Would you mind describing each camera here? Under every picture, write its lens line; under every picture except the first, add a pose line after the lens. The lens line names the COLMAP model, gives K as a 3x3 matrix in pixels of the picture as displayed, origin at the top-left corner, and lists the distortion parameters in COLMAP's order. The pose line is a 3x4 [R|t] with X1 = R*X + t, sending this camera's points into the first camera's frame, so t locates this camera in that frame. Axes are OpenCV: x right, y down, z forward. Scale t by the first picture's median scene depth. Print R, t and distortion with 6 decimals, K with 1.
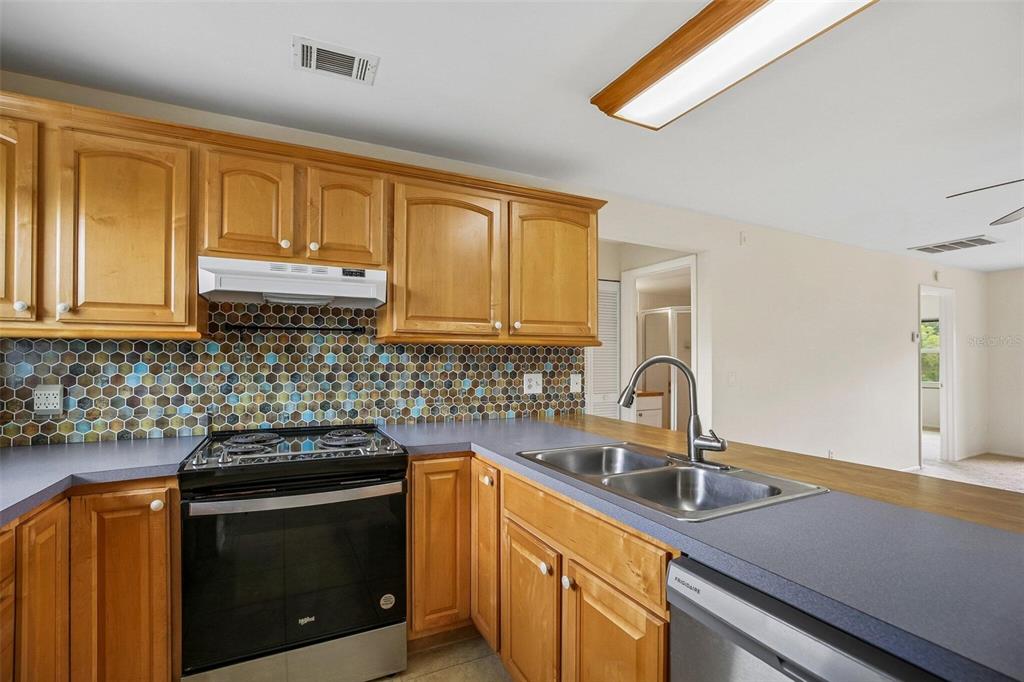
lens RADIAL K [[452.7, 0, 510.8], [0, 452.7, 354.0], [0, 0, 1]] dist [-0.017208, 0.000332]
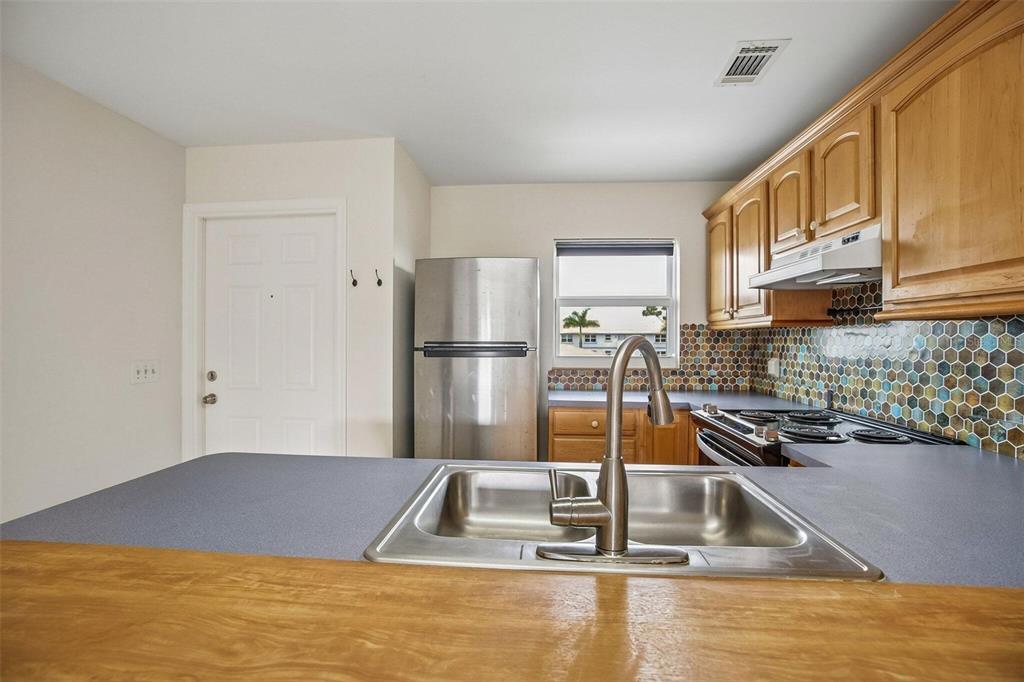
lens RADIAL K [[456.5, 0, 509.8], [0, 456.5, 341.6], [0, 0, 1]] dist [-0.034597, 0.015050]
pose [[-0.507092, 0.002066, -0.861889, 0.588212], [0.005127, 0.999987, -0.000619, 0.006143], [0.861877, -0.004733, -0.507096, 0.752960]]
